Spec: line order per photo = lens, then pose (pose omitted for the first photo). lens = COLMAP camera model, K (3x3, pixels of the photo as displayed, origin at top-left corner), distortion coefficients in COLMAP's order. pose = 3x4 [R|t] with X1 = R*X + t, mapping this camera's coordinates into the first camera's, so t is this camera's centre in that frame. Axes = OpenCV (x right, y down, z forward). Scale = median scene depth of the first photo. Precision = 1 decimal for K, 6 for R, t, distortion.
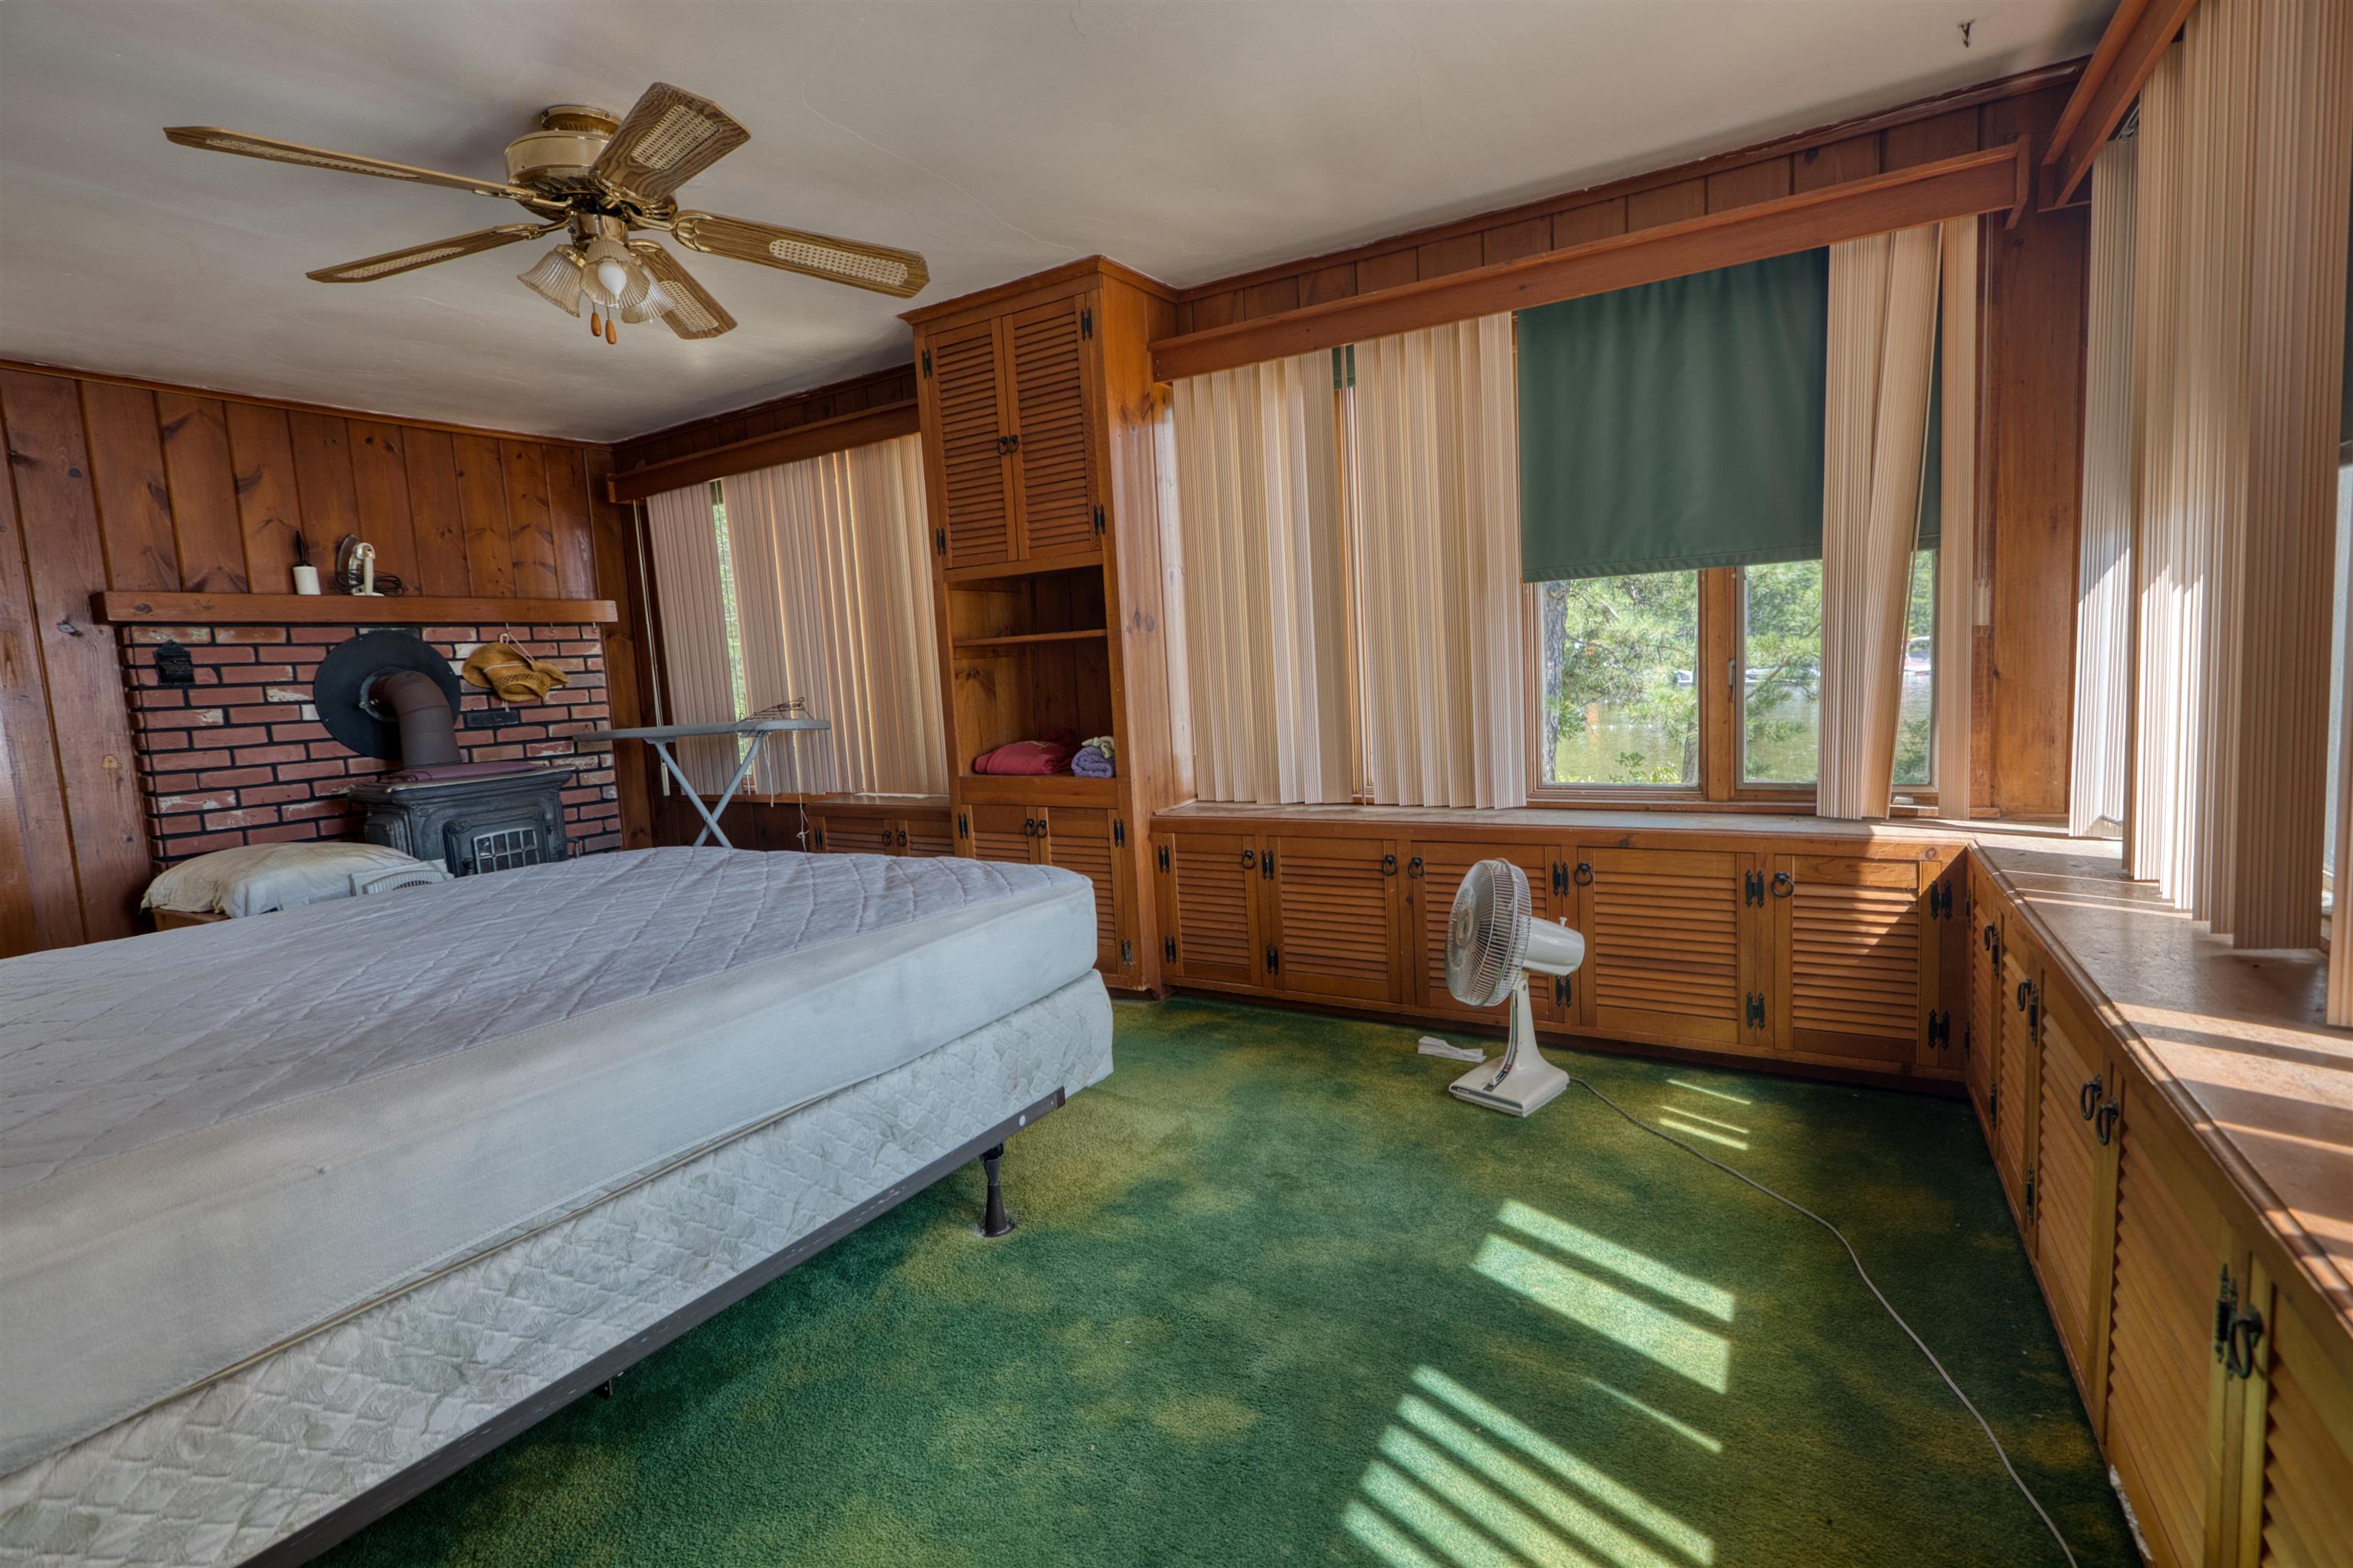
lens RADIAL K [[1039.5, 0, 1177.1], [0, 1039.5, 773.7], [0, 0, 1]] dist [0.004877, 0.000306]
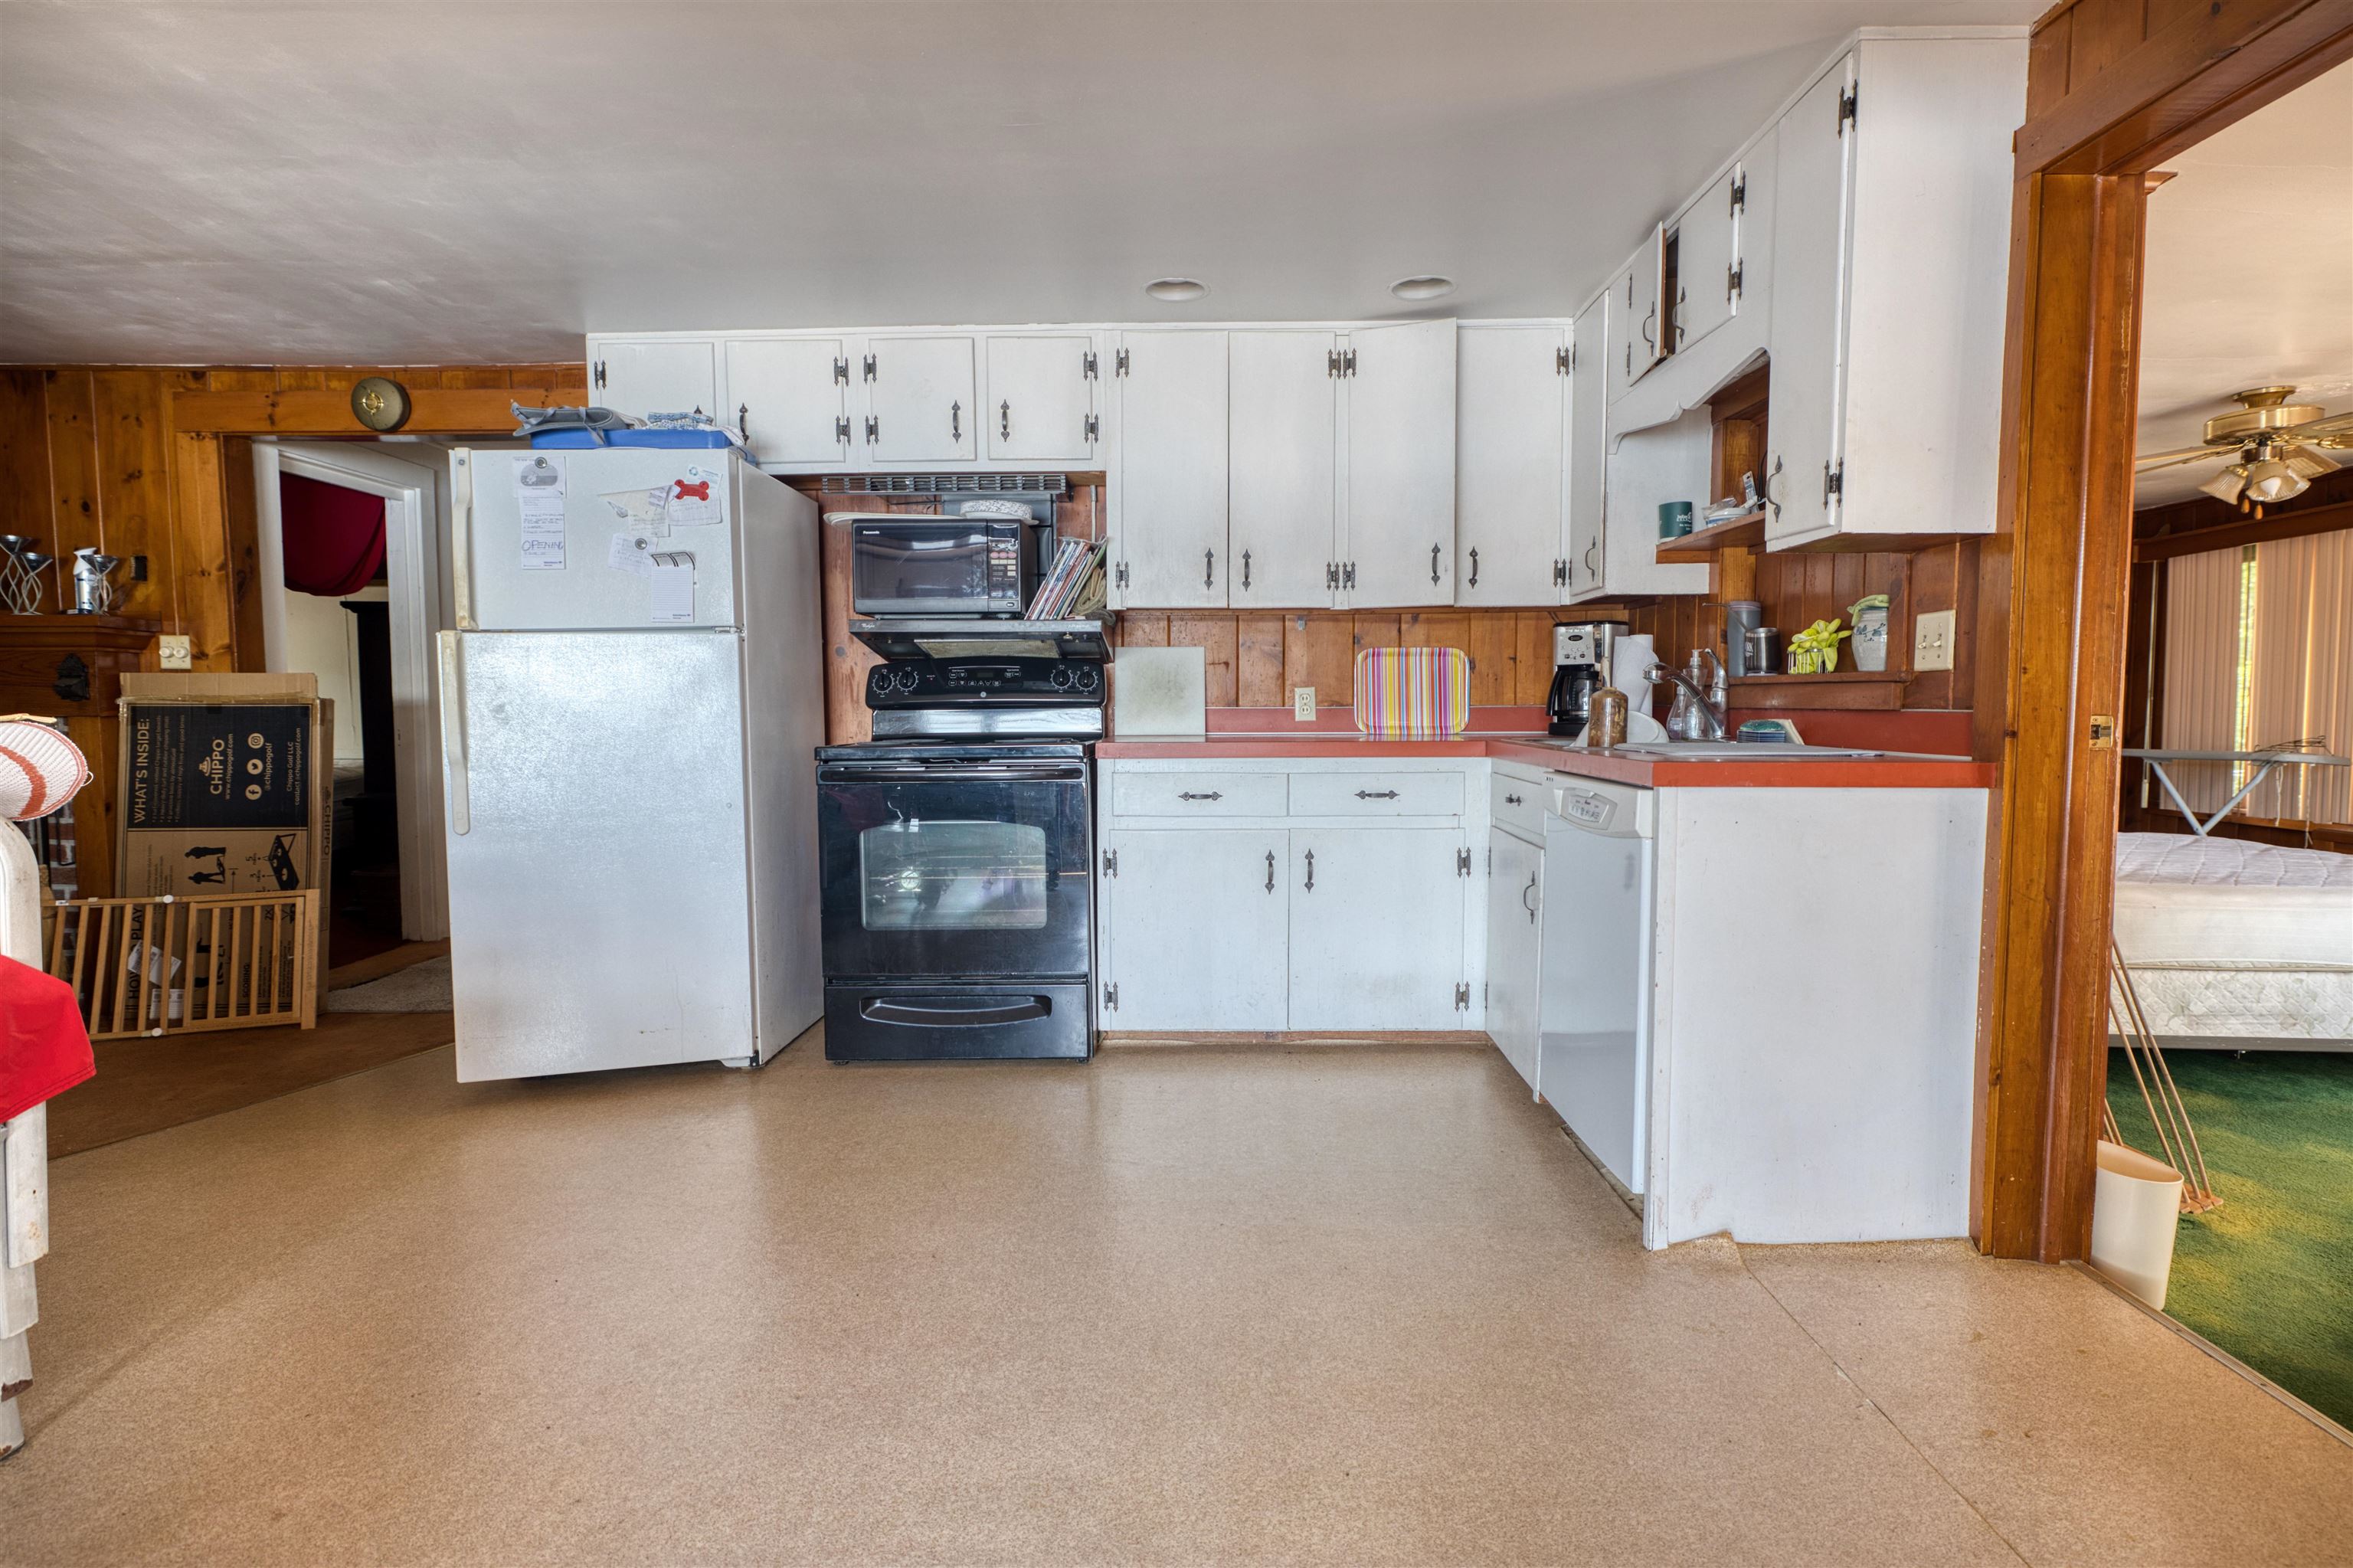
lens RADIAL K [[1194.5, 0, 1172.2], [0, 1194.5, 778.5], [0, 0, 1]] dist [0.004438, 0.000940]
pose [[0.496479, 0.108404, -0.861253, 0.148798], [-0.116353, 0.991529, 0.057728, 0.043233], [0.860215, 0.071549, 0.504887, -0.740448]]
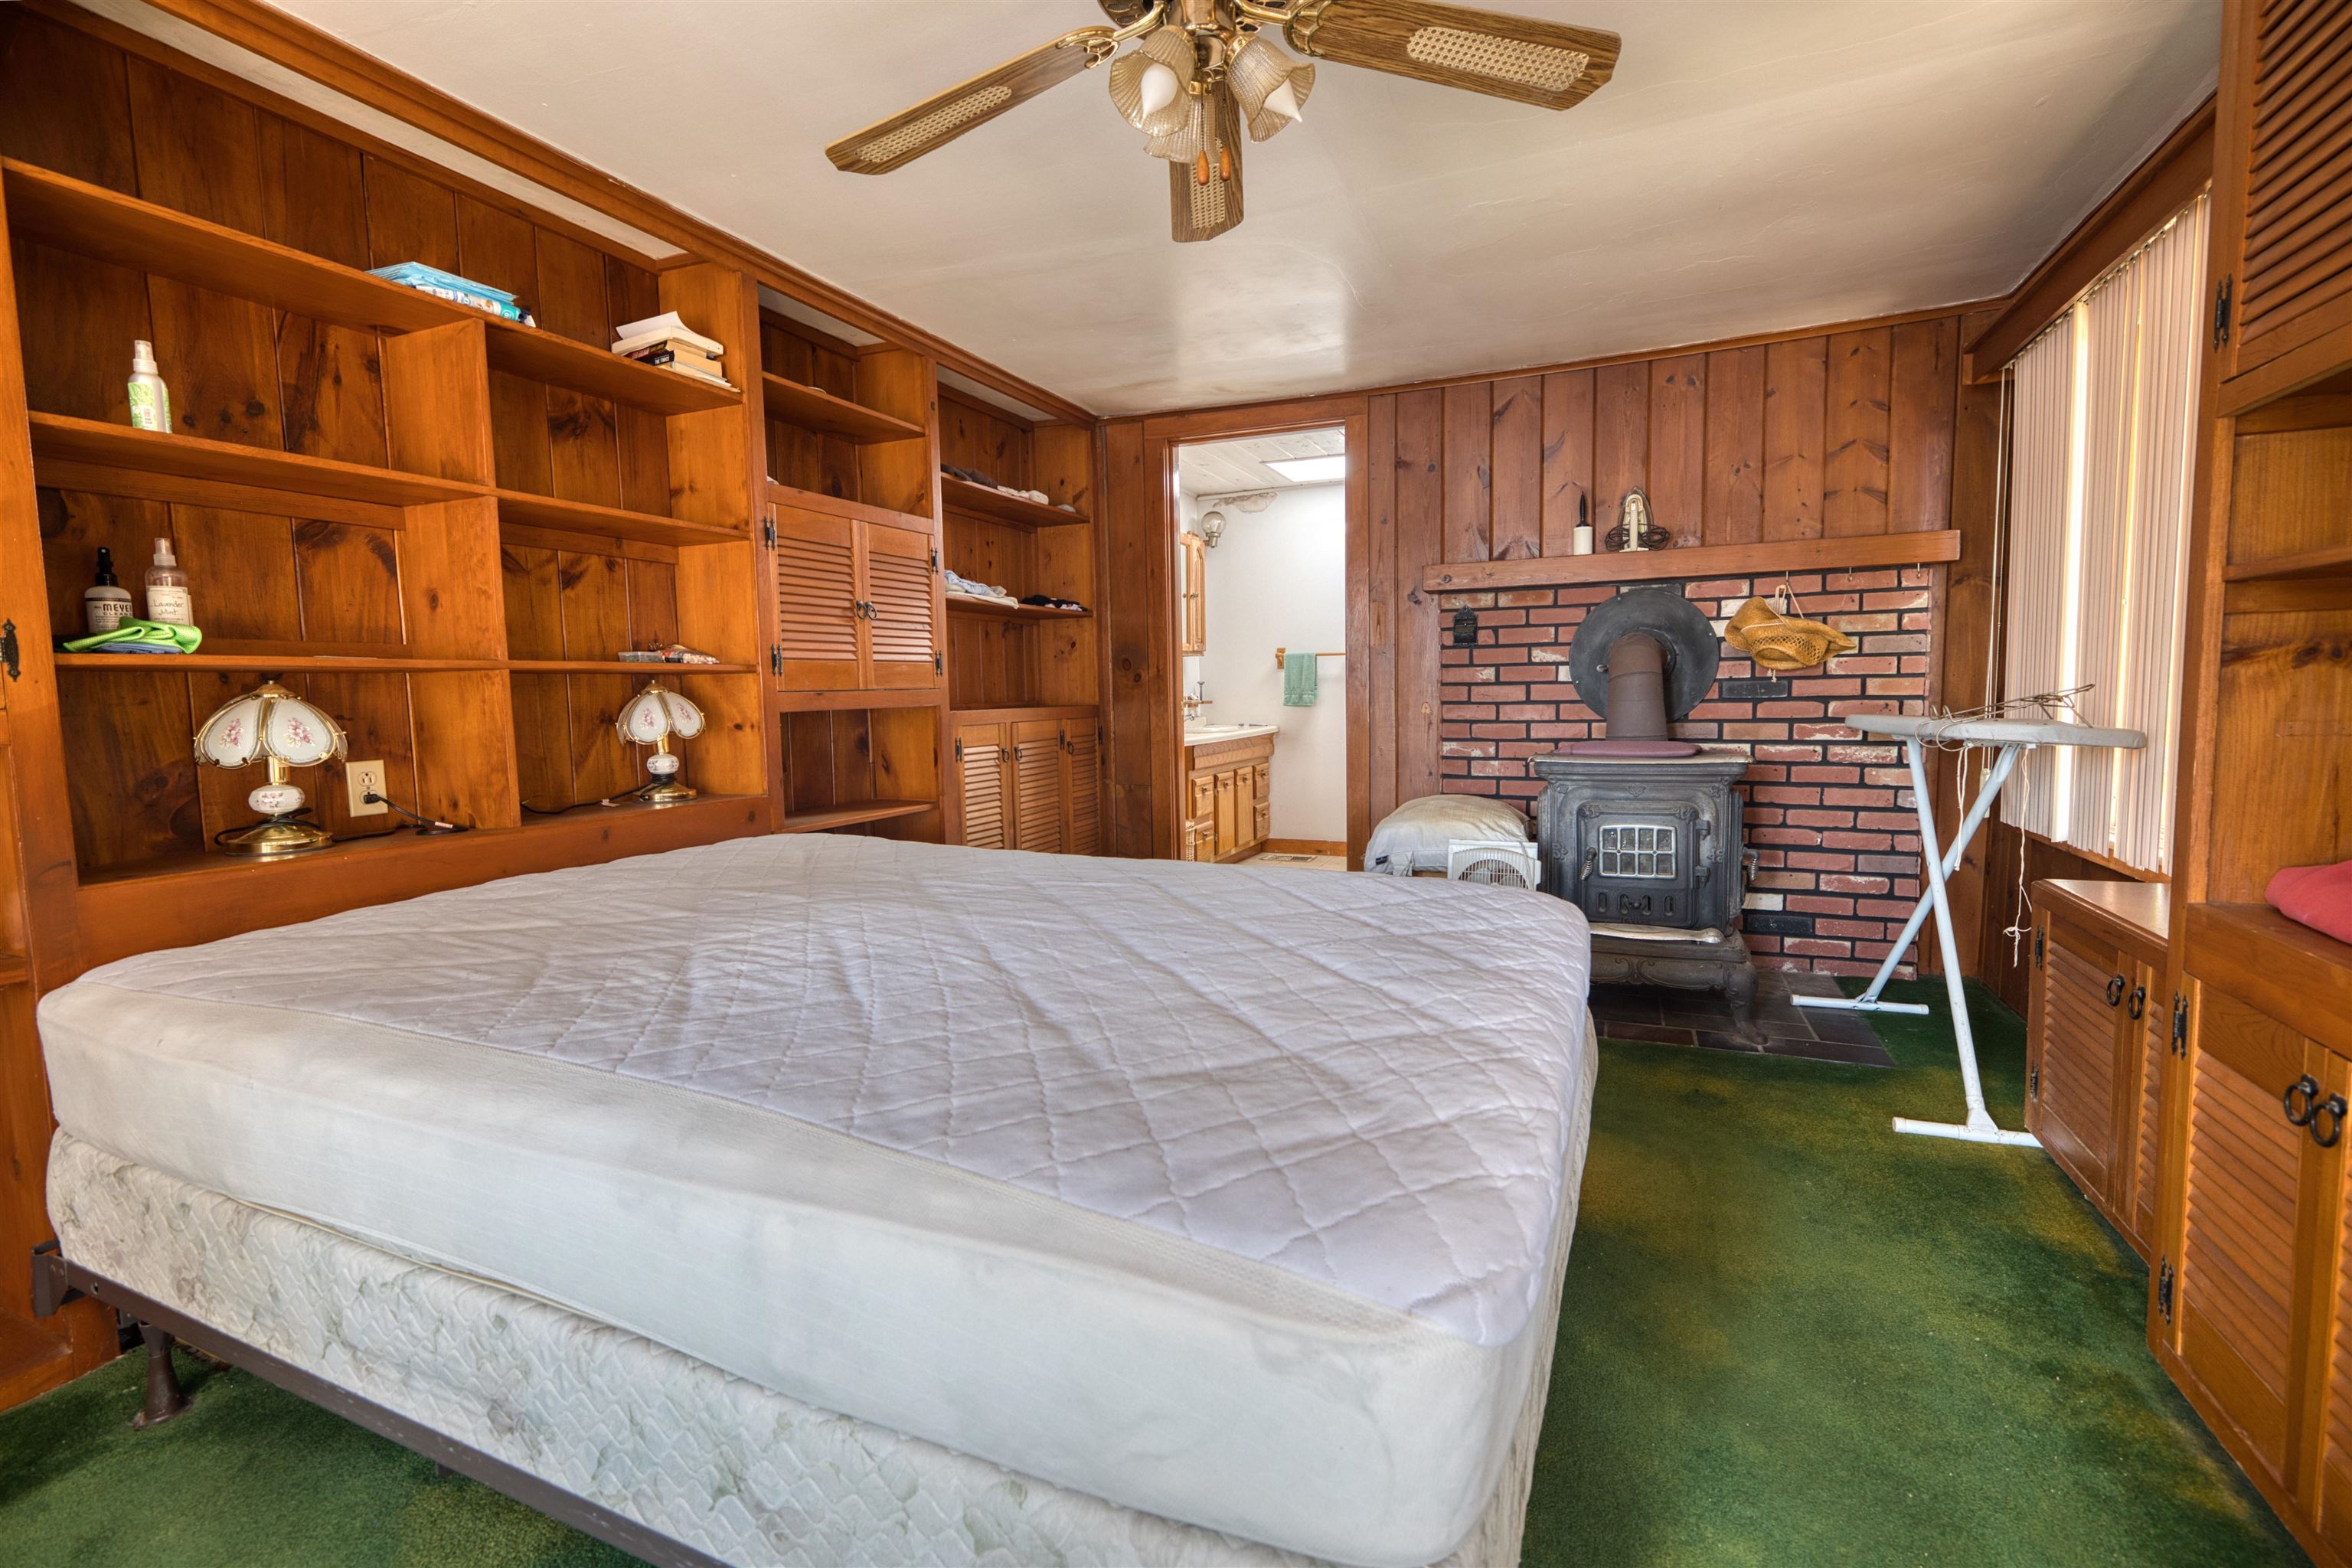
lens RADIAL K [[1039.0, 0, 1181.5], [0, 1039.0, 774.6], [0, 0, 1]] dist [0.004877, 0.000306]
pose [[0.147001, 0.138333, -0.979415, 0.113413], [-0.092389, 0.987764, 0.125646, -0.054967], [0.984812, 0.072018, 0.157983, 0.489373]]
